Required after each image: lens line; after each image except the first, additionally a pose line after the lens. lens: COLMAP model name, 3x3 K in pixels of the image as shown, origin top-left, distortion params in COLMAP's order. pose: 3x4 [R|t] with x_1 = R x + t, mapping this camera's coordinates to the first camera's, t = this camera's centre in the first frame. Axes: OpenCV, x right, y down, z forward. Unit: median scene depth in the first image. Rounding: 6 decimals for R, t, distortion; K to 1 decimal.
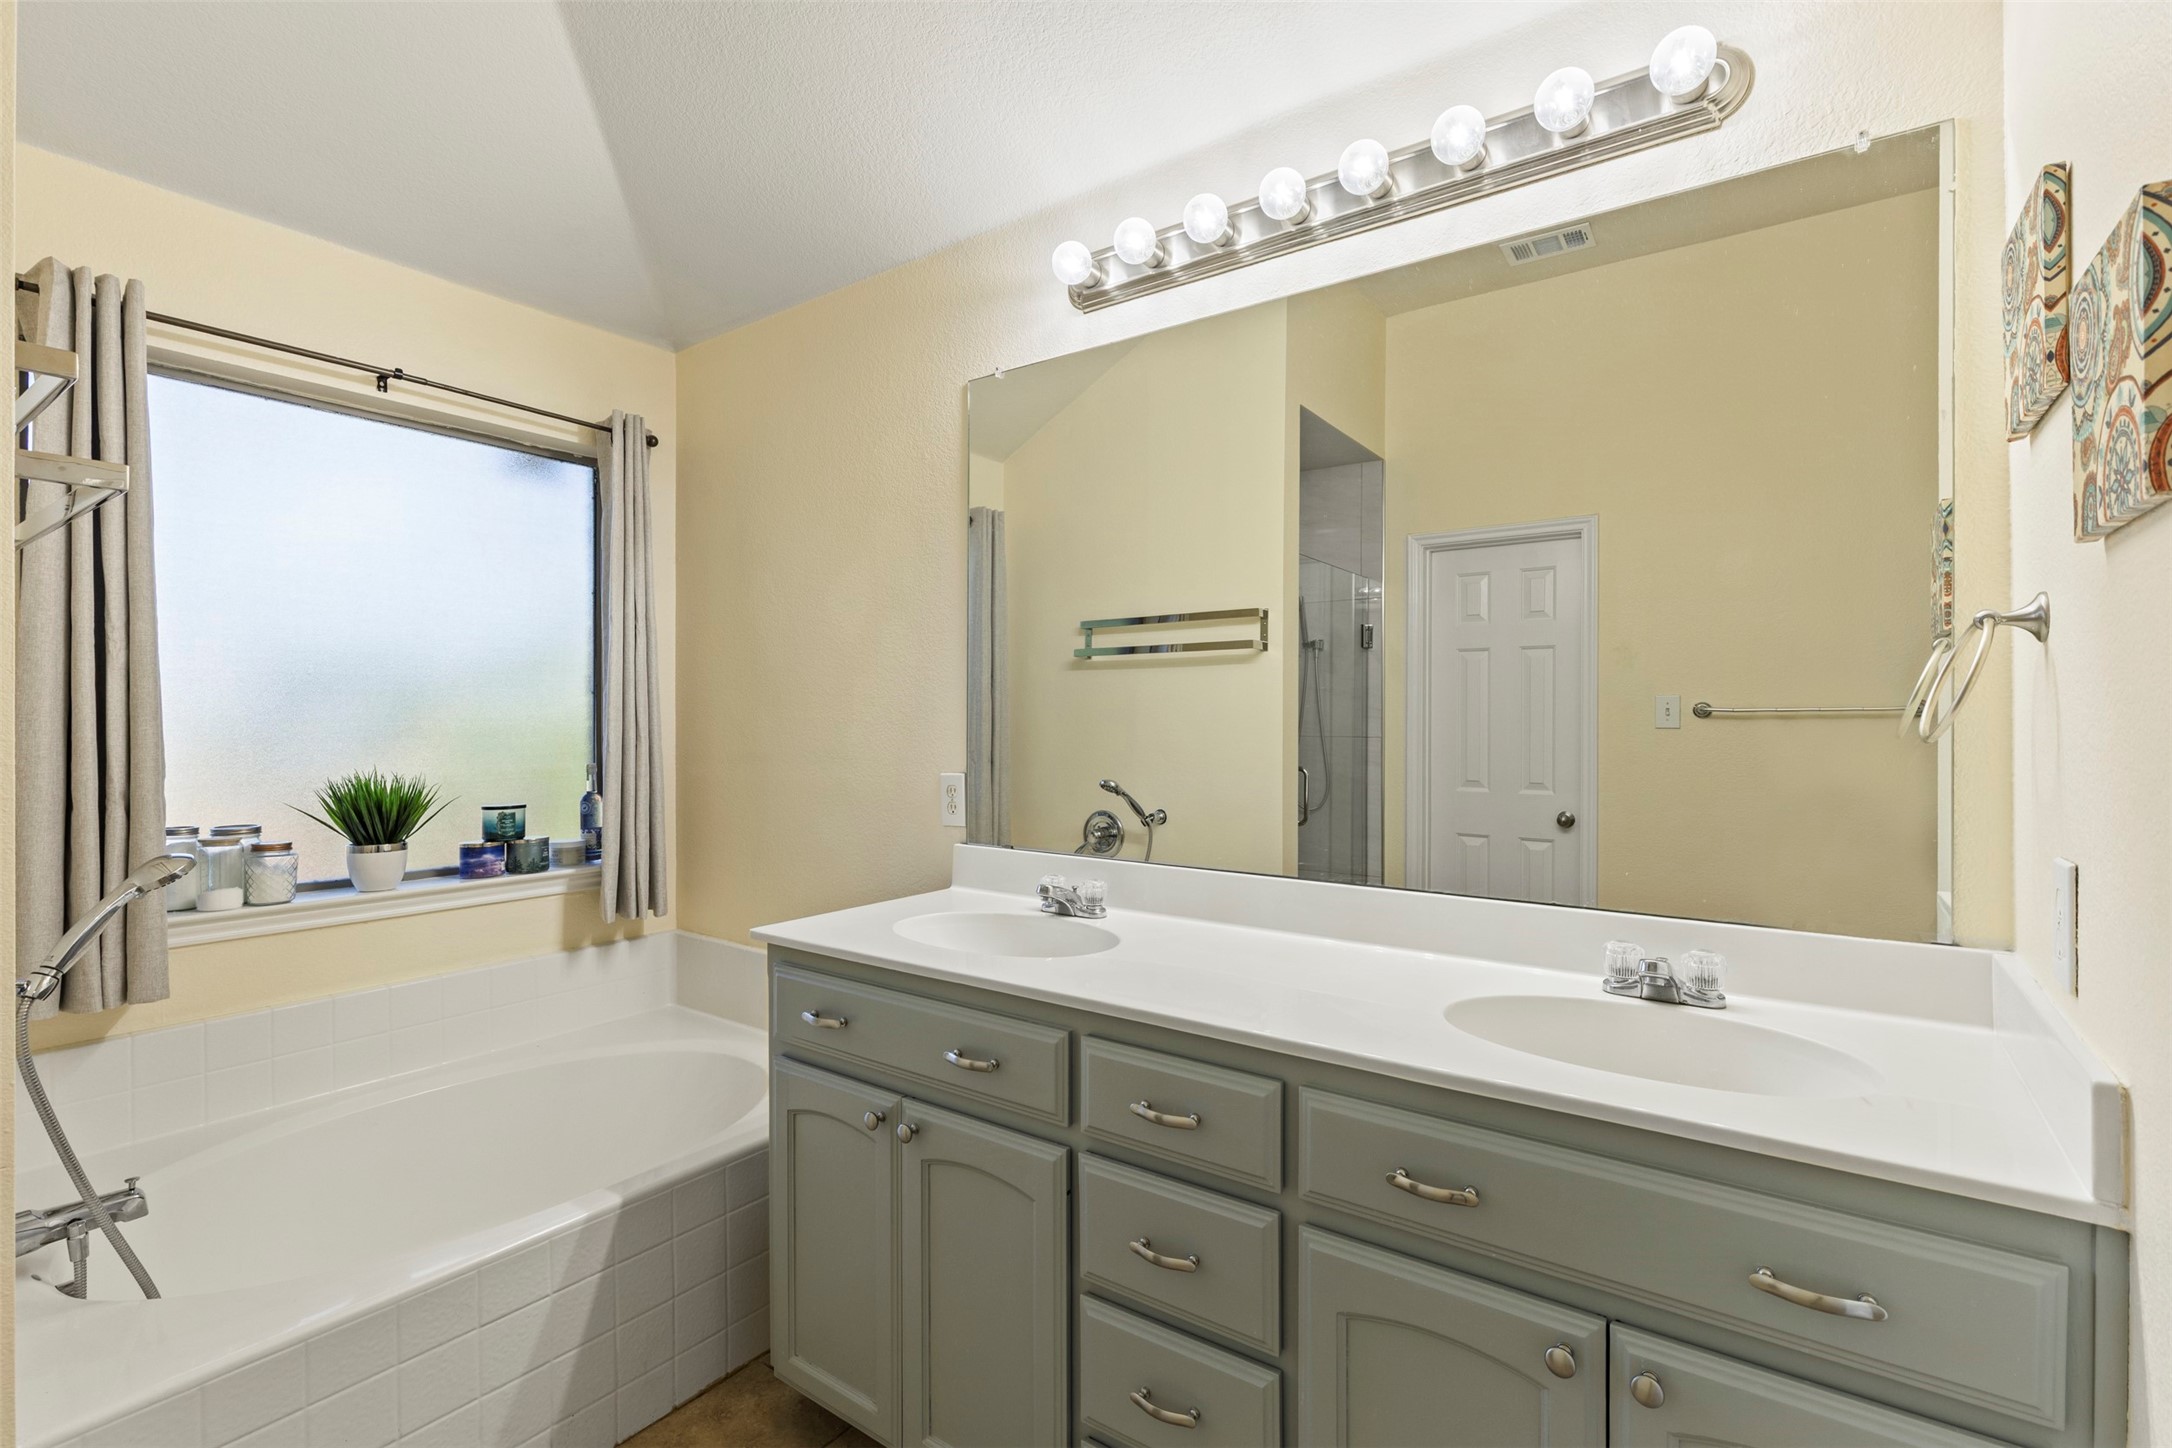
lens RADIAL K [[988.3, 0, 1104.5], [0, 988.3, 722.7], [0, 0, 1]] dist [-0.001046, -0.002814]
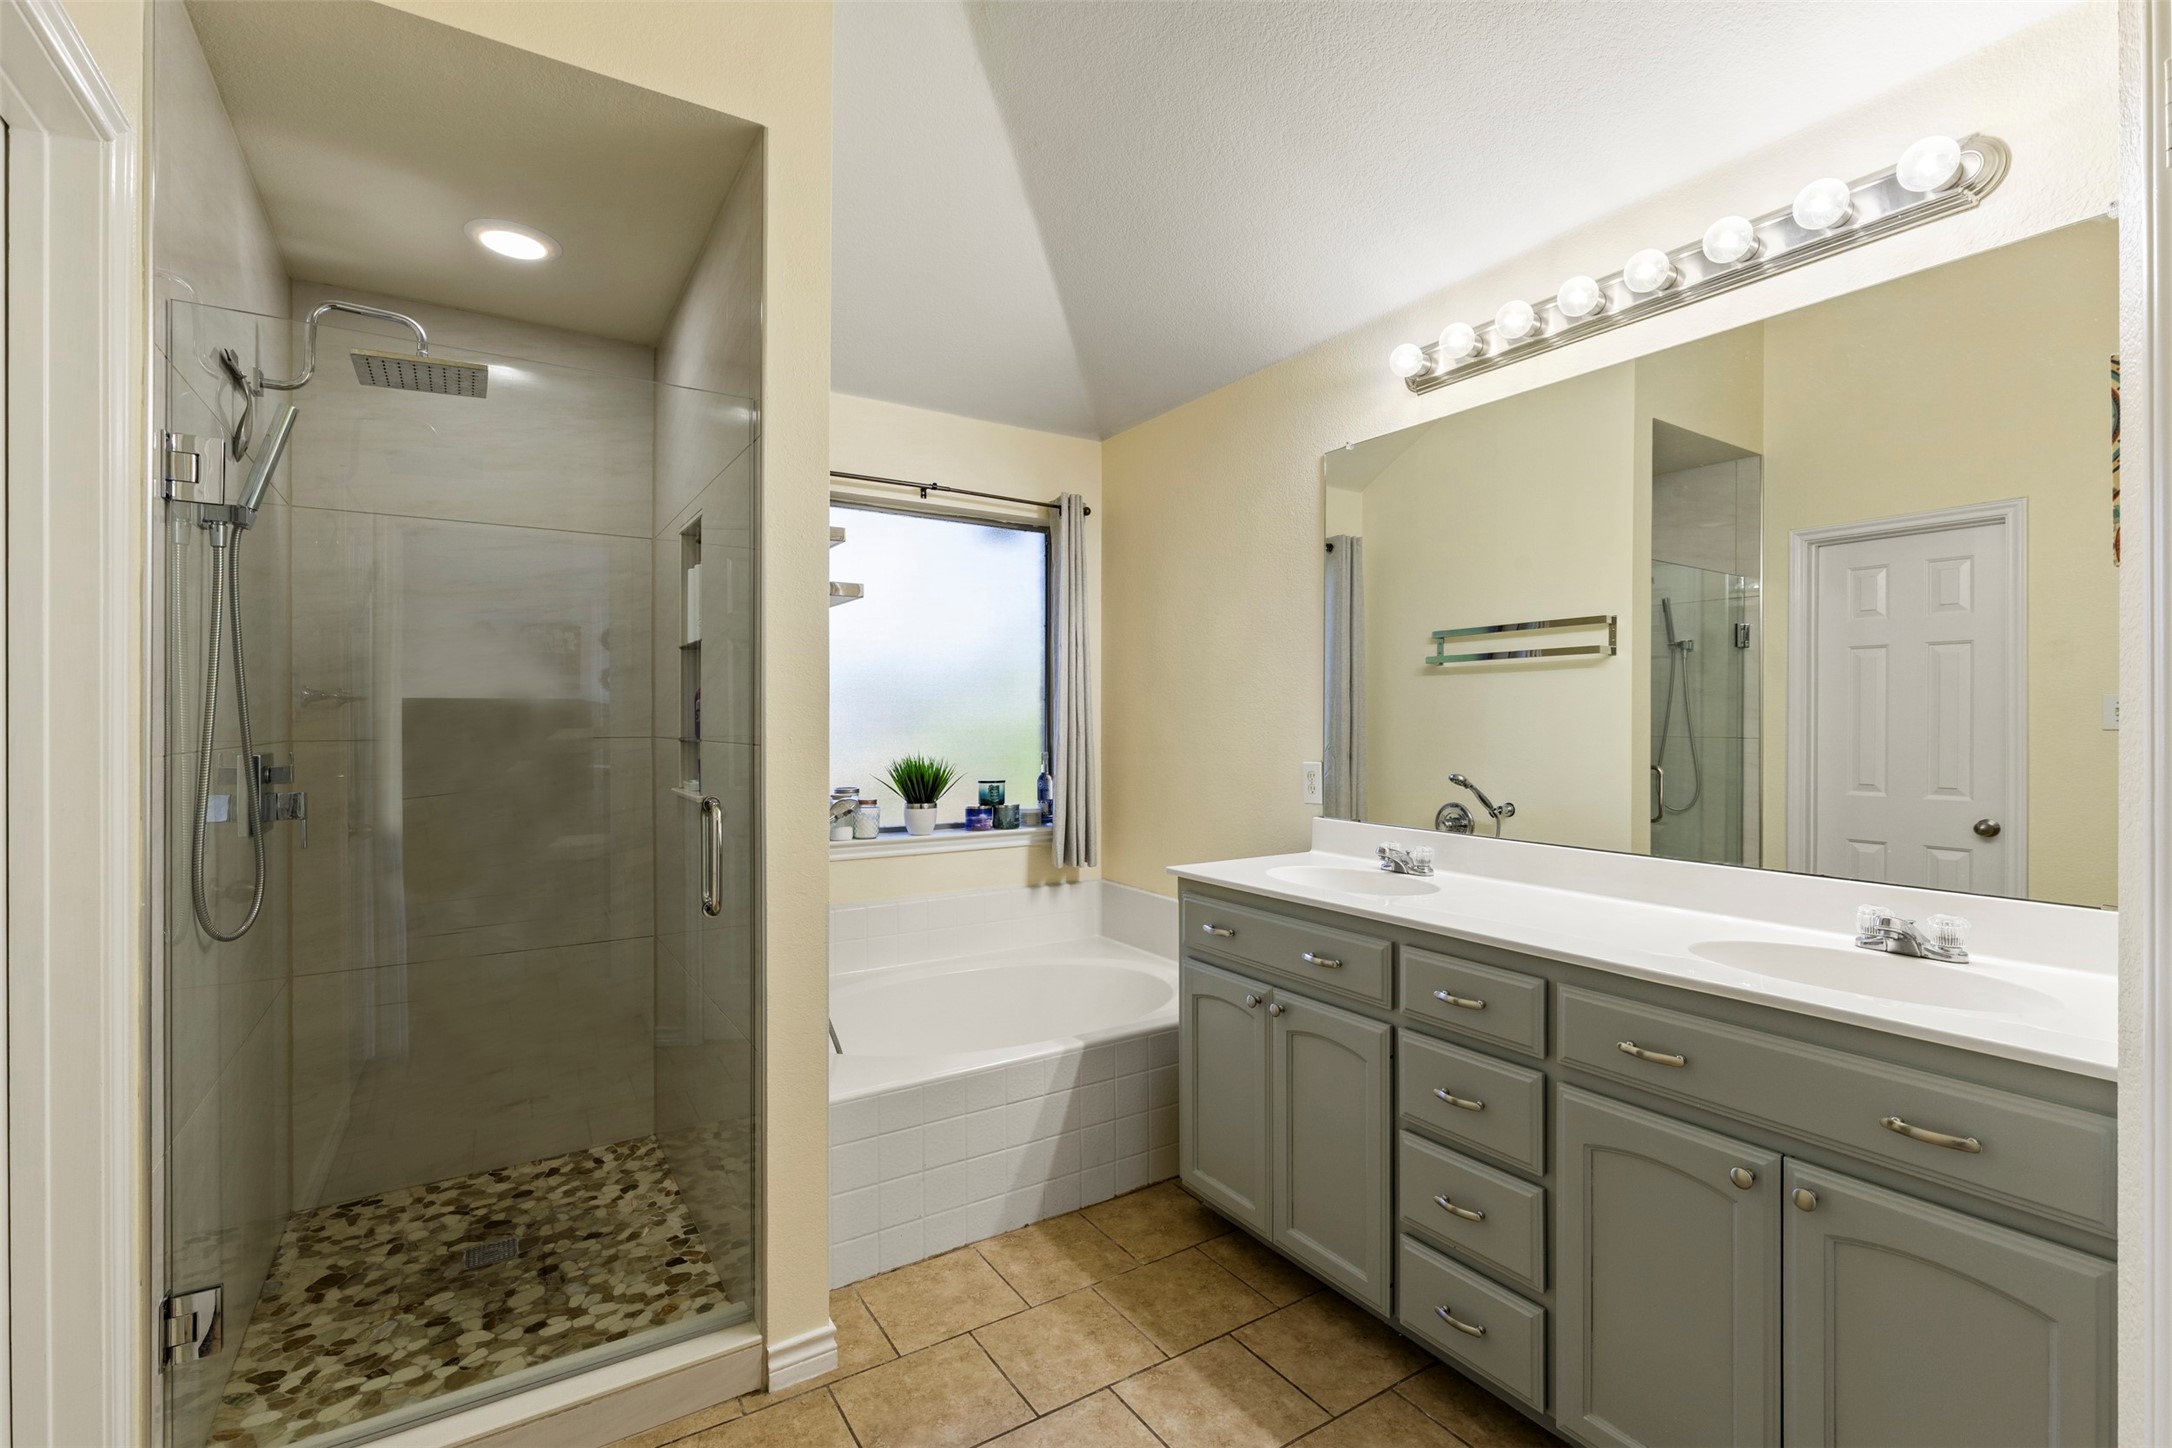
lens RADIAL K [[988.3, 0, 1091.5], [0, 988.3, 716.3], [0, 0, 1]] dist [-0.001046, -0.002814]
pose [[0.927606, -0.001004, -0.373560, 0.063272], [-0.001812, 0.999973, -0.007188, 0.002384], [0.373557, 0.007345, 0.927578, -0.315418]]
